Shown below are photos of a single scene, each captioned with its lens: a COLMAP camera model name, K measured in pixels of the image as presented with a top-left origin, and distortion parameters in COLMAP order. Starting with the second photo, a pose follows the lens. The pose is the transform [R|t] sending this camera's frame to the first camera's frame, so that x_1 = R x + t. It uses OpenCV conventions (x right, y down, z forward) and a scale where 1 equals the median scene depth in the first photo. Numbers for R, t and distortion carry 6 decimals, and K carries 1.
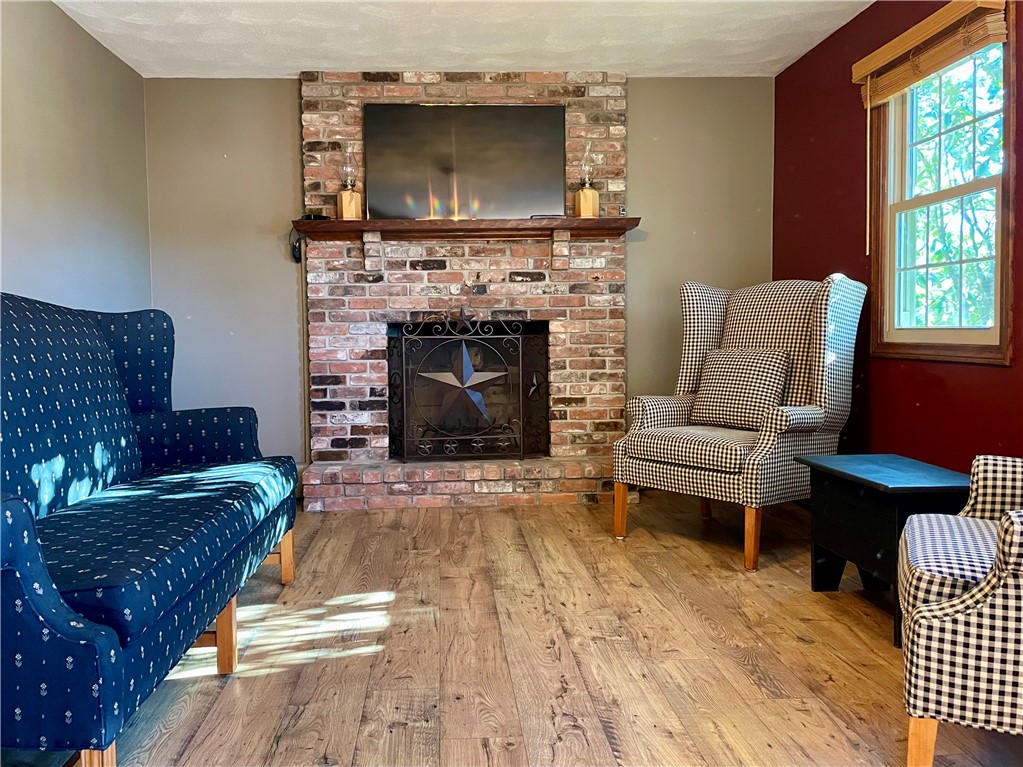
lens RADIAL K [[832.2, 0, 486.9], [0, 832.2, 360.4], [0, 0, 1]] dist [0.108624, -0.125739]
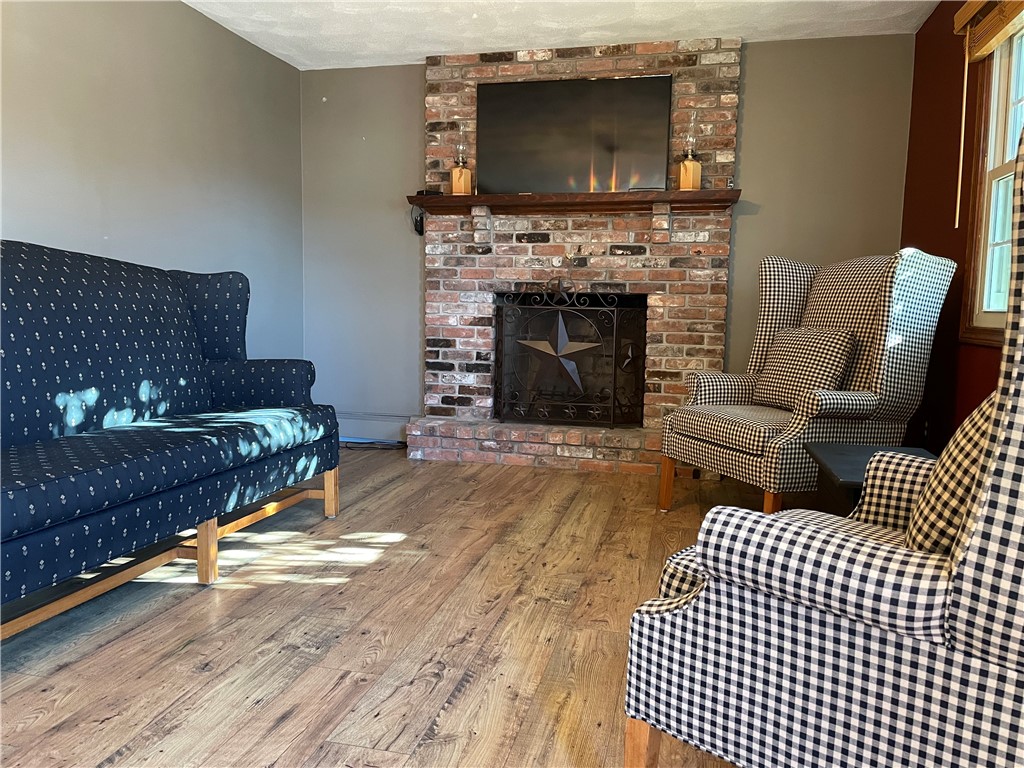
lens RADIAL K [[767.8, 0, 519.2], [0, 767.8, 378.2], [0, 0, 1]] dist [0.088259, -0.103795]
pose [[0.957777, 0.059139, -0.281366, 0.199143], [-0.042705, 0.997024, 0.064190, 0.000491], [0.284324, -0.049464, 0.957451, 0.056213]]
